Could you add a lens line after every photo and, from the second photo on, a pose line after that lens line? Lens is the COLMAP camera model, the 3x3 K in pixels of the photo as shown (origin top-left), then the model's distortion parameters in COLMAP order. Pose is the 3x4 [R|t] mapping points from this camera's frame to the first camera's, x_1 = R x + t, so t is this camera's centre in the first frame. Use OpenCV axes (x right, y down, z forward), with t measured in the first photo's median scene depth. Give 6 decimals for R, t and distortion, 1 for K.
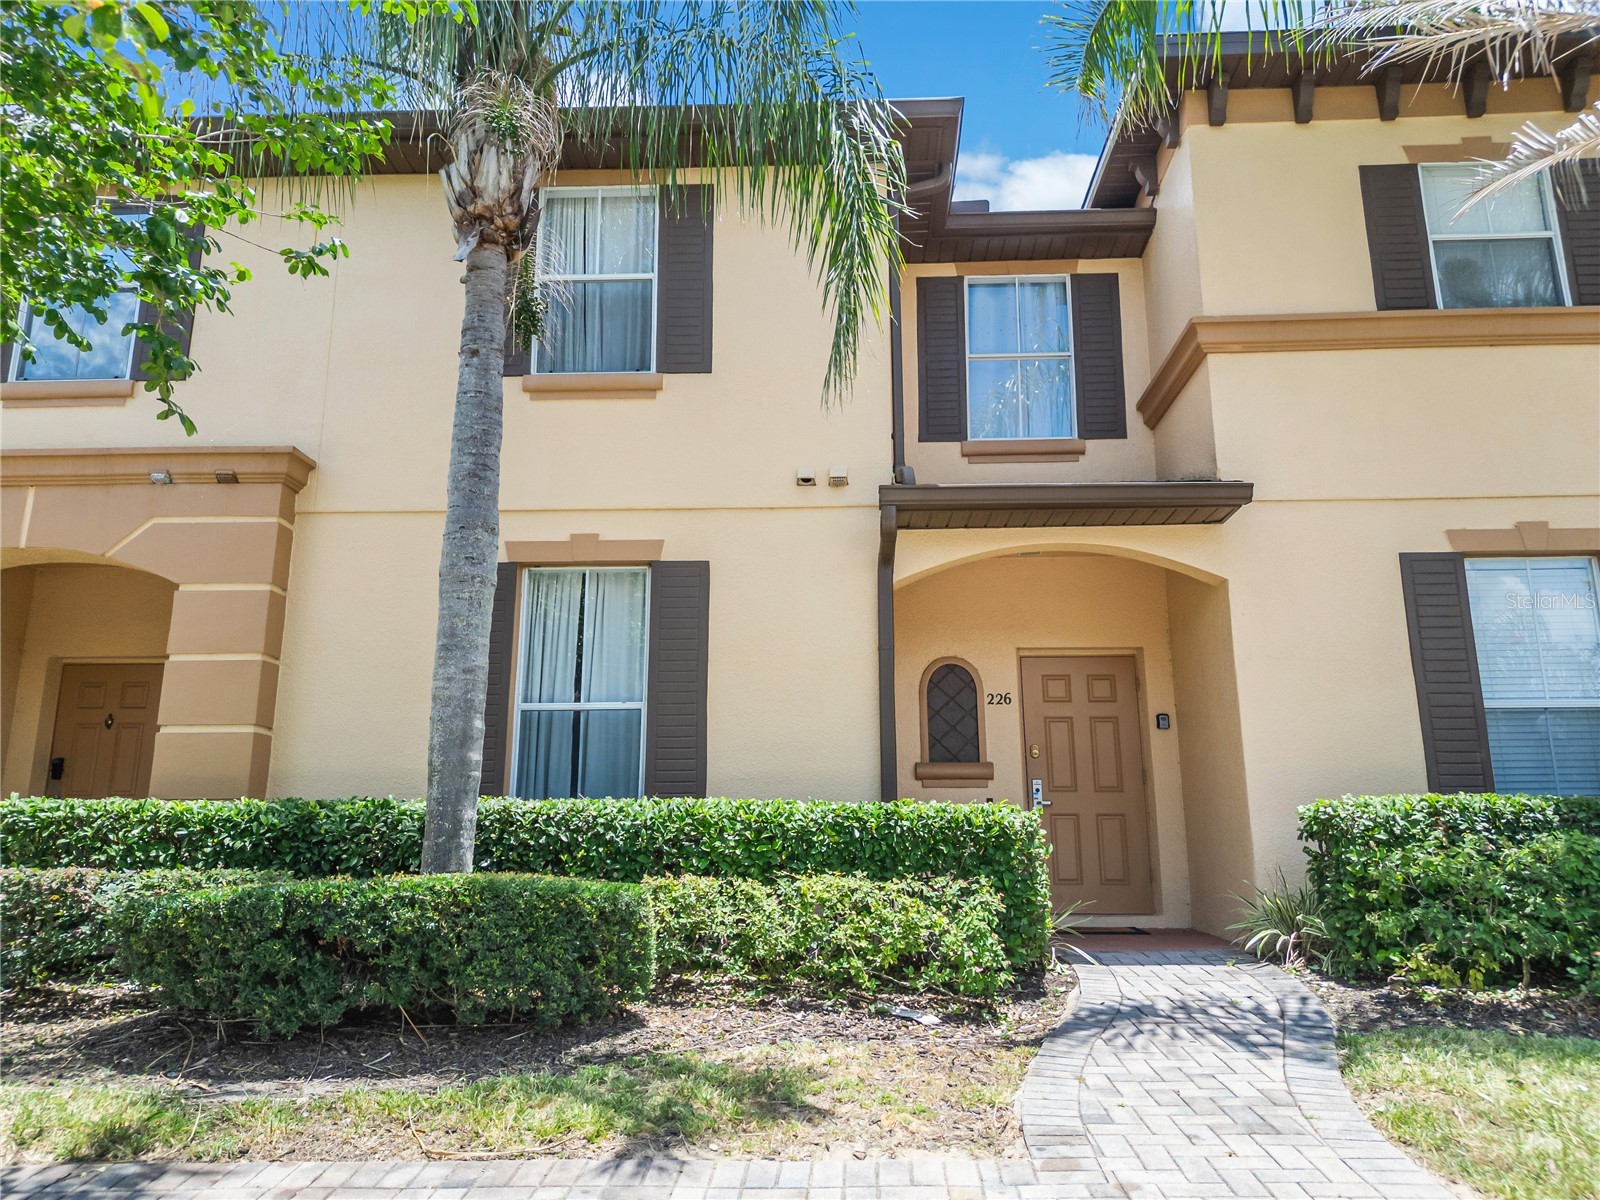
lens RADIAL K [[1122.7, 0, 802.6], [0, 1122.7, 597.7], [0, 0, 1]] dist [0.039532, -0.036684]
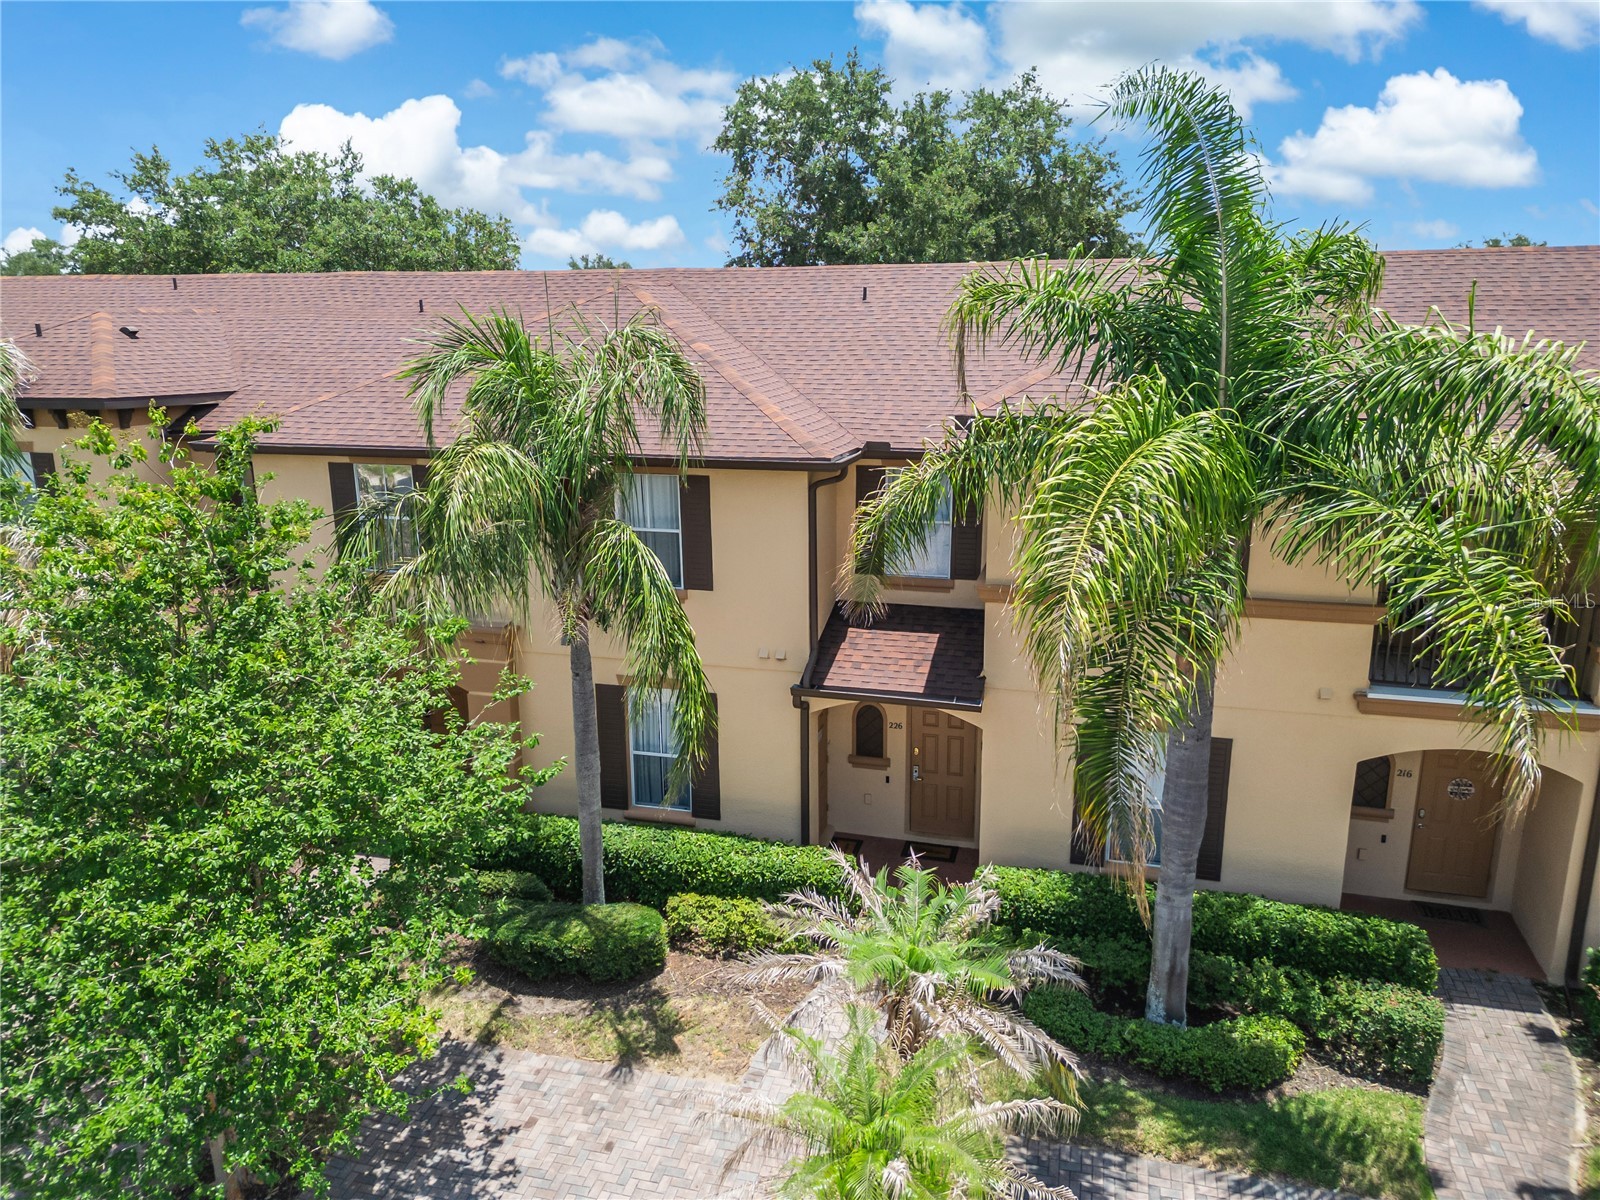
lens RADIAL K [[1122.7, 0, 809.6], [0, 1122.7, 592.7], [0, 0, 1]] dist [0.039532, -0.036684]
pose [[0.976276, 0.043434, -0.212131, 0.590104], [0.057315, 0.892896, 0.446599, -1.296684], [0.208809, -0.448162, 0.869224, -0.695867]]
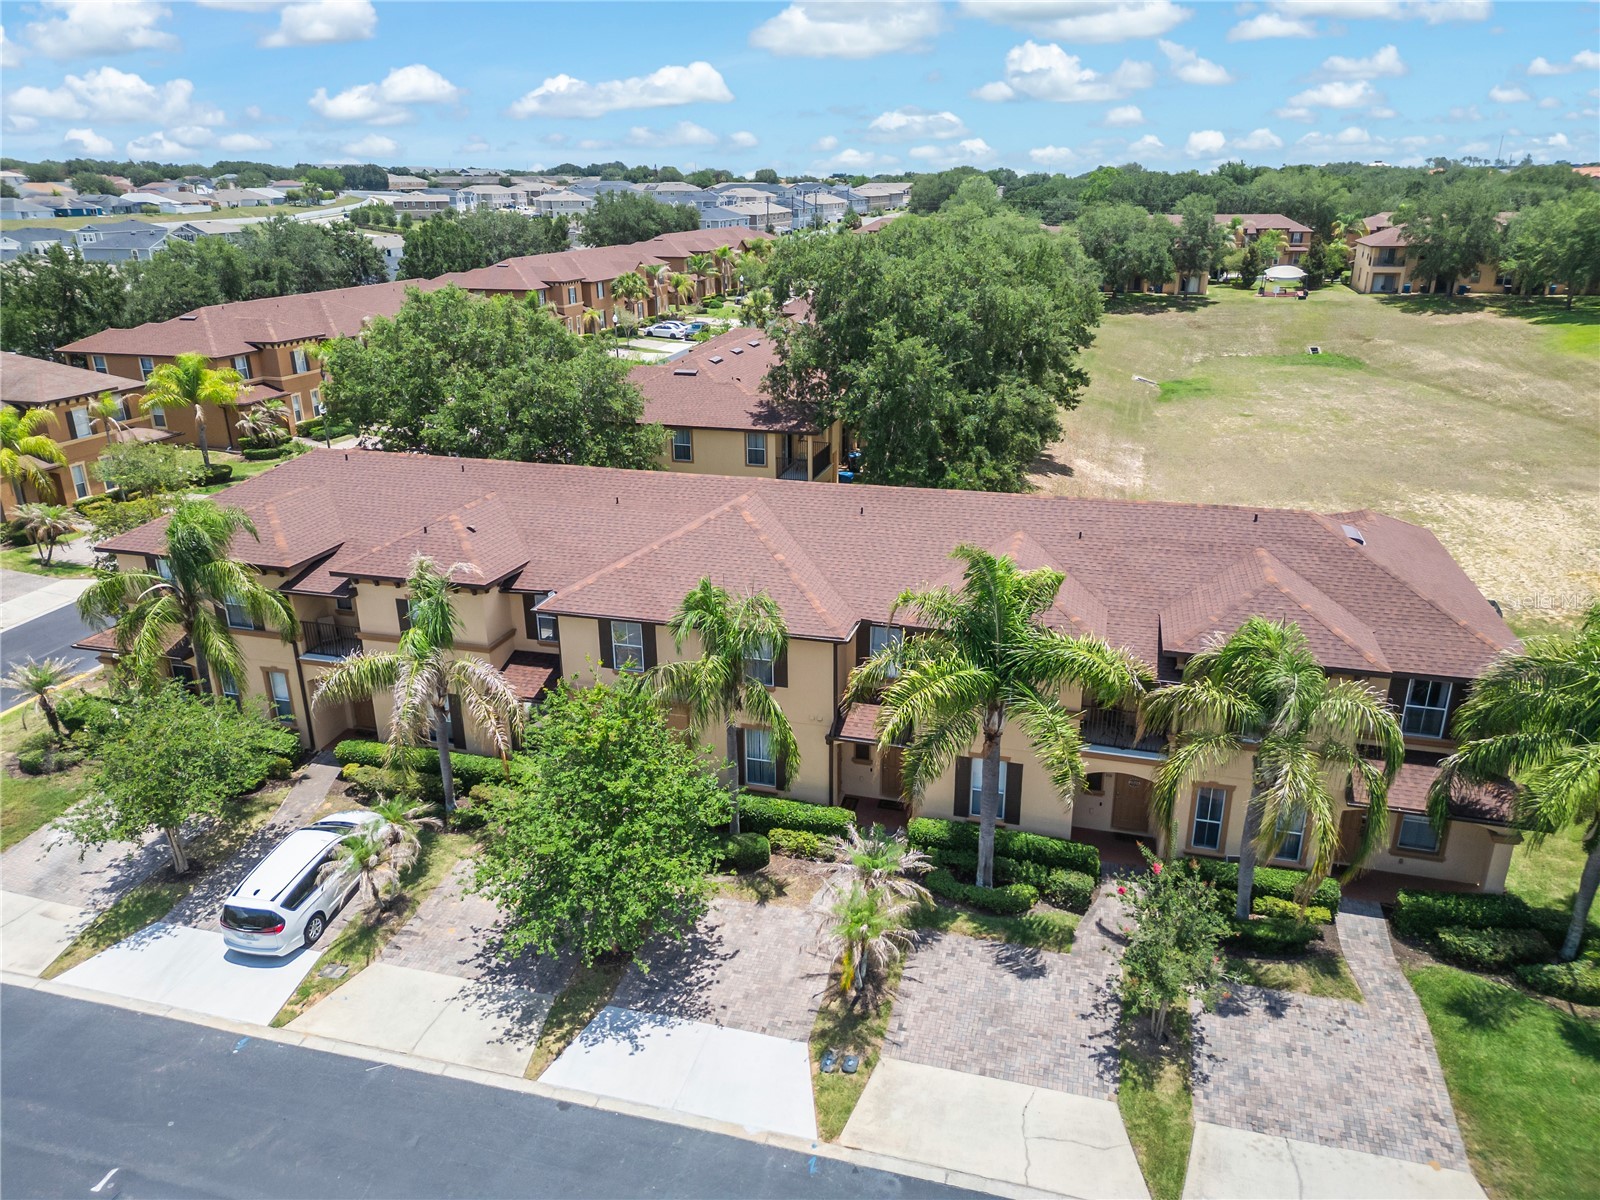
lens RADIAL K [[1122.7, 0, 793.1], [0, 1122.7, 555.3], [0, 0, 1]] dist [0.039532, -0.036684]
pose [[0.972206, 0.058367, -0.226736, 1.010764], [0.066023, 0.860777, 0.504682, -3.277550], [0.224626, -0.505624, 0.832999, -2.540245]]
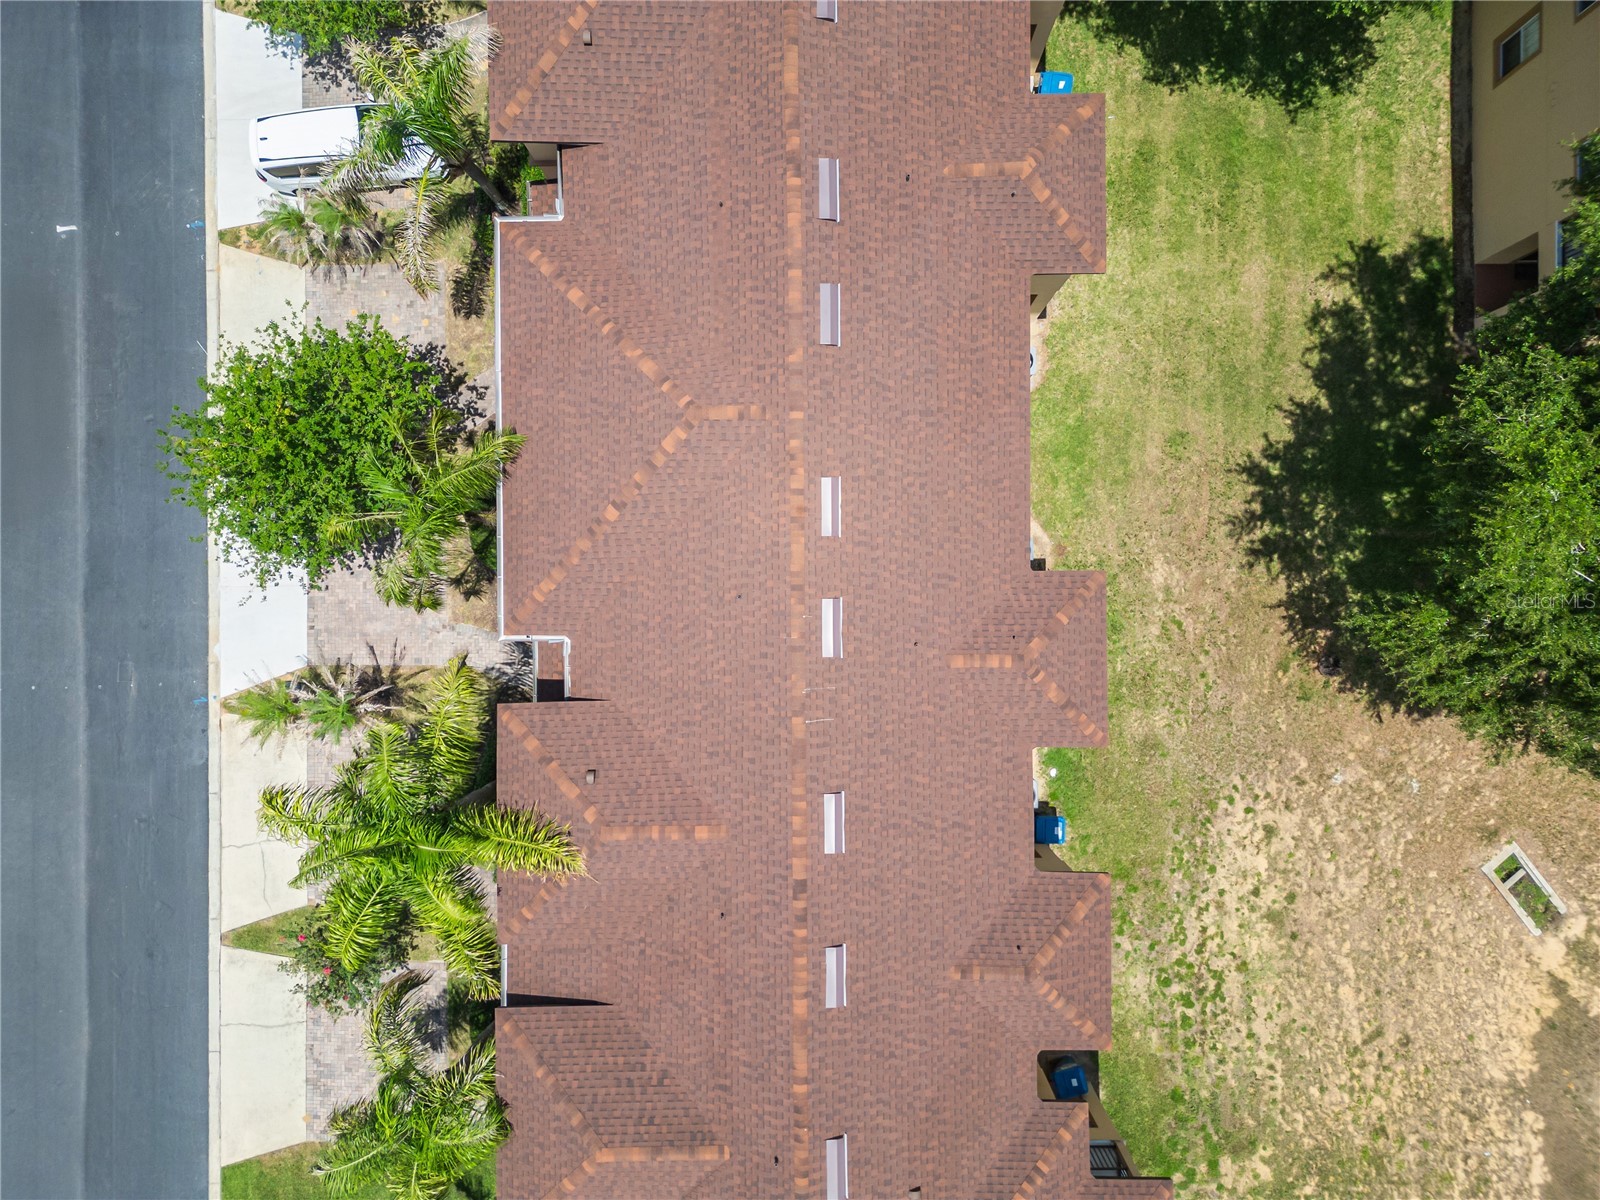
lens RADIAL K [[1122.7, 0, 802.4], [0, 1122.7, 598.2], [0, 0, 1]] dist [0.039532, -0.036684]
pose [[0.058949, 0.998224, -0.008569, 0.136051], [0.232501, -0.005382, 0.972581, -4.141137], [0.970808, -0.059325, -0.232405, 3.188011]]
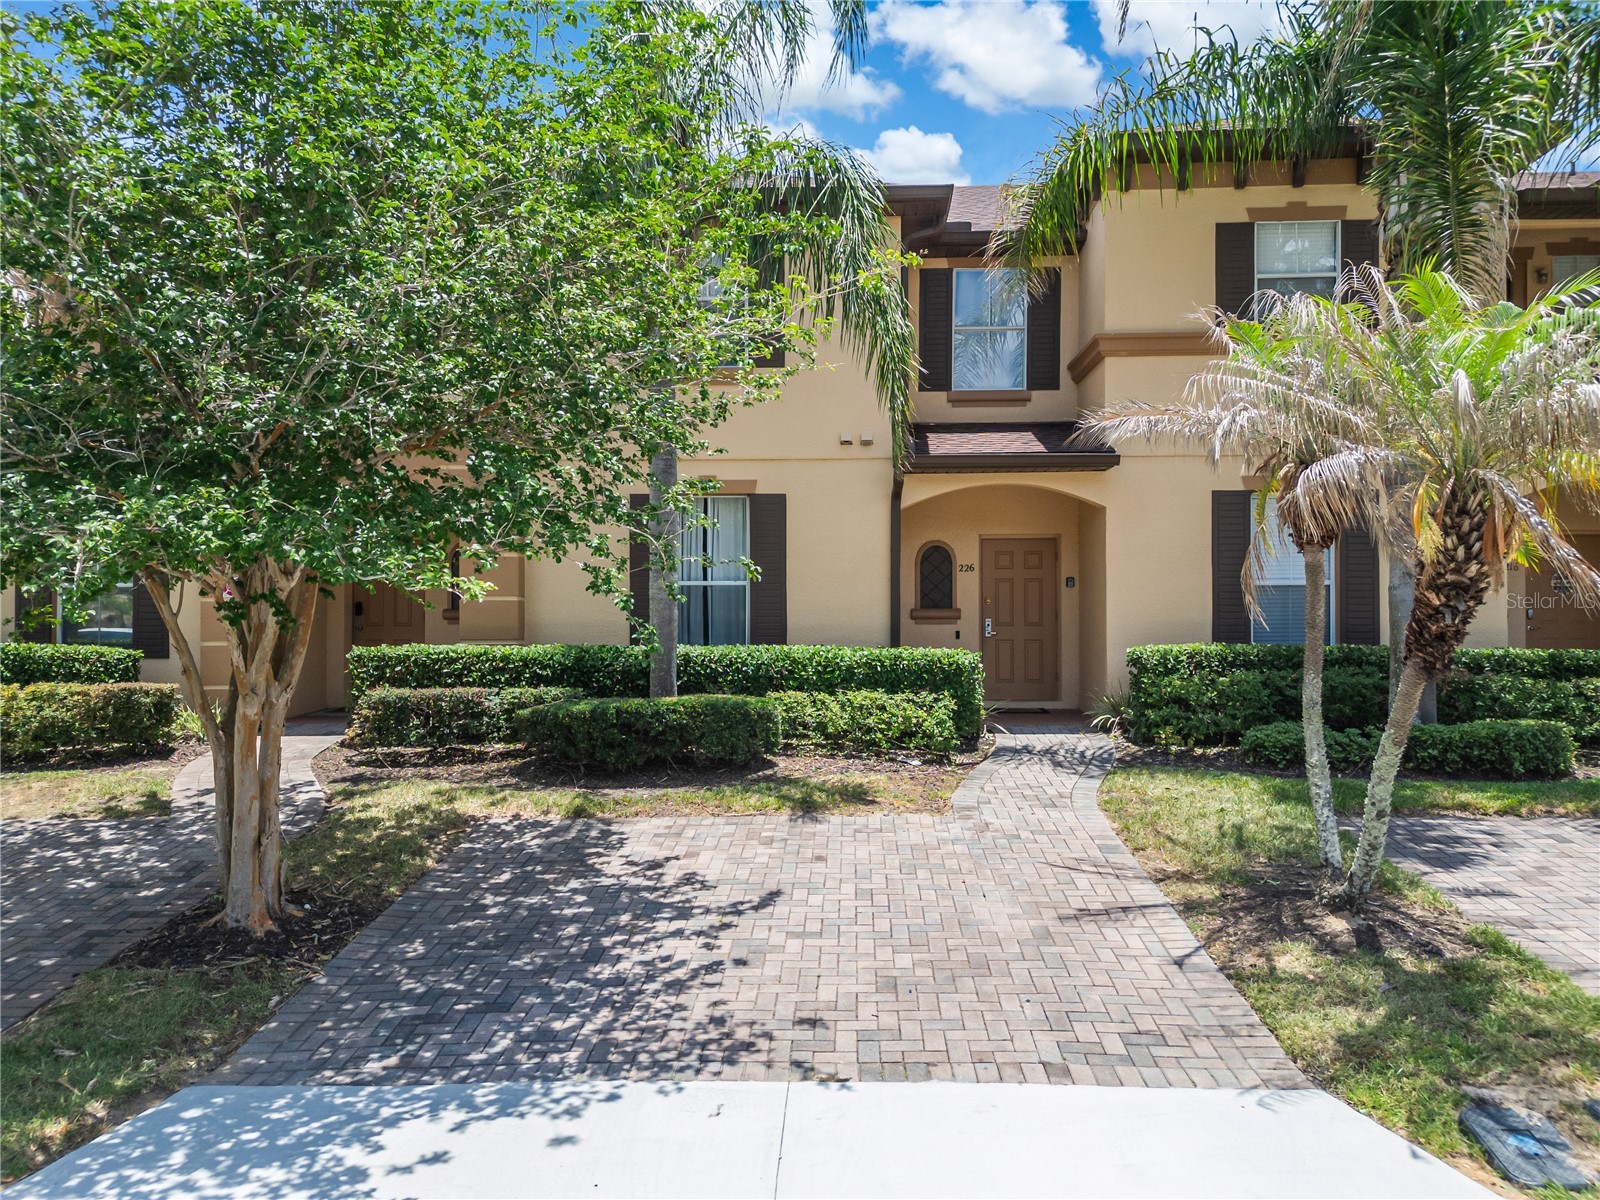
lens RADIAL K [[1122.7, 0, 797.3], [0, 1122.7, 607.1], [0, 0, 1]] dist [0.039532, -0.036684]
pose [[0.999997, -0.001309, -0.001992, -0.080364], [0.001718, 0.975118, 0.221680, -0.290708], [0.001652, -0.221683, 0.975117, -0.760072]]
